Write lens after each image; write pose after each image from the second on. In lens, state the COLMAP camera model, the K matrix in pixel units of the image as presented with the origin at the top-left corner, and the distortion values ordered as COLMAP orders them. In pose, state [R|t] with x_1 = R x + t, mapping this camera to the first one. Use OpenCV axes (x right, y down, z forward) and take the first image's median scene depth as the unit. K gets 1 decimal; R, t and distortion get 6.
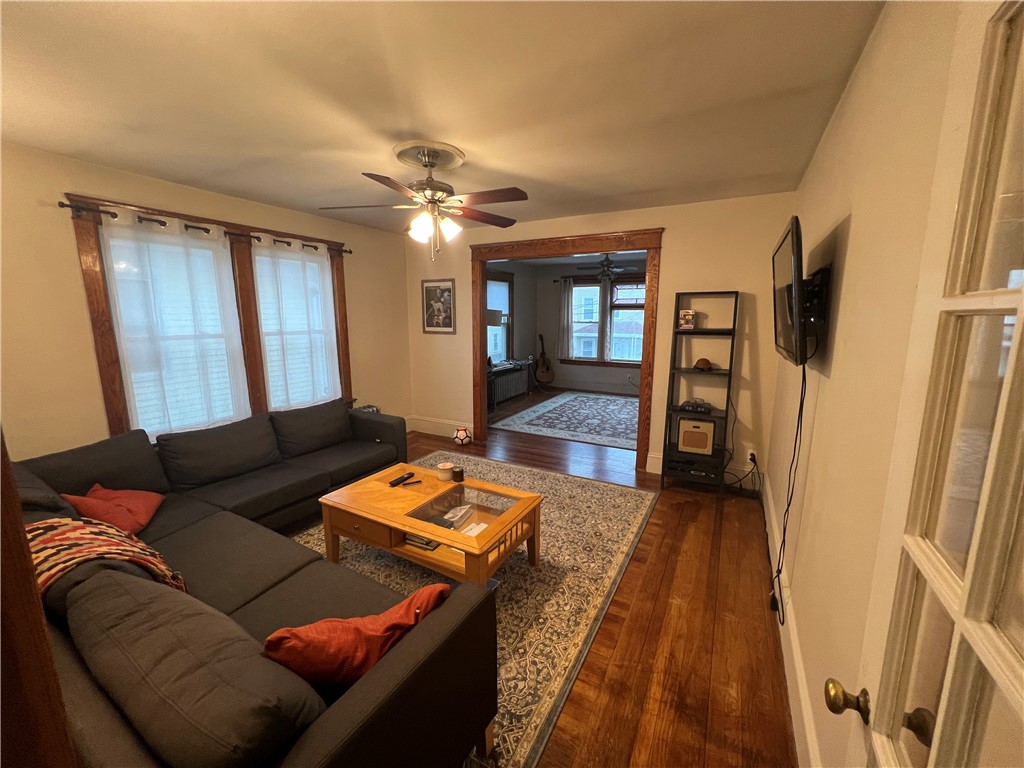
lens RADIAL K [[408.4, 0, 511.5], [0, 408.4, 381.9], [0, 0, 1]] dist [-0.001103, 0.000092]
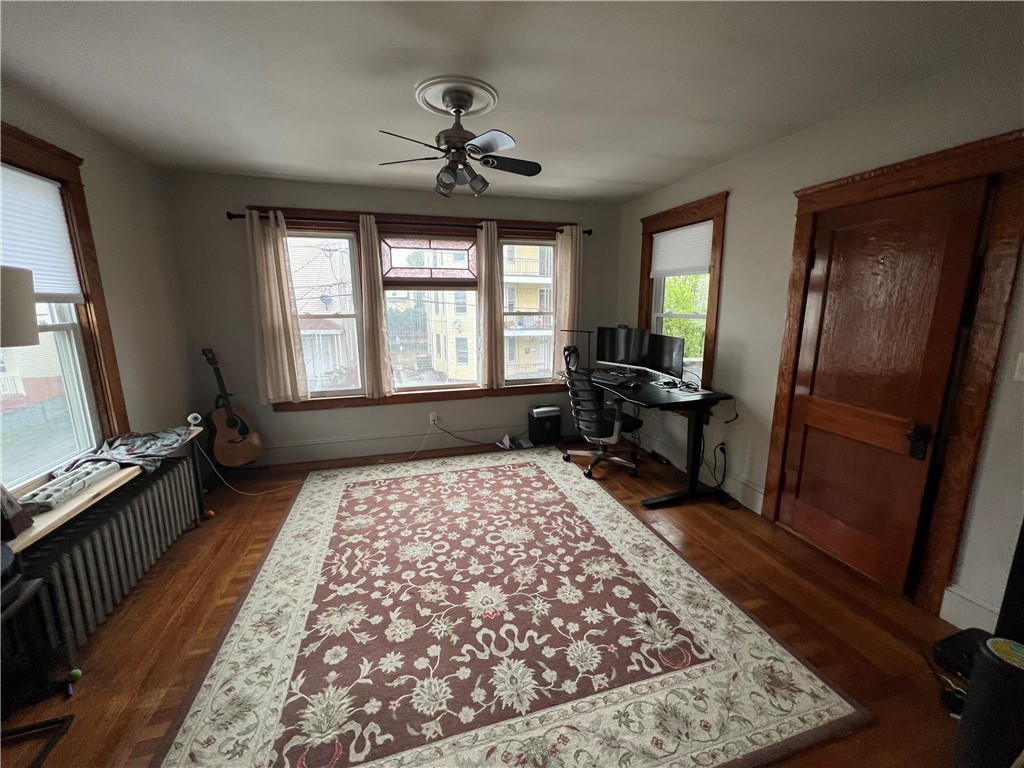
lens RADIAL K [[408.4, 0, 515.2], [0, 408.4, 380.0], [0, 0, 1]] dist [-0.001103, 0.000092]
pose [[0.699079, -0.135010, 0.702183, -0.002749], [0.121861, 0.990142, 0.069053, -0.092076], [-0.704584, 0.037295, 0.708640, 0.604071]]
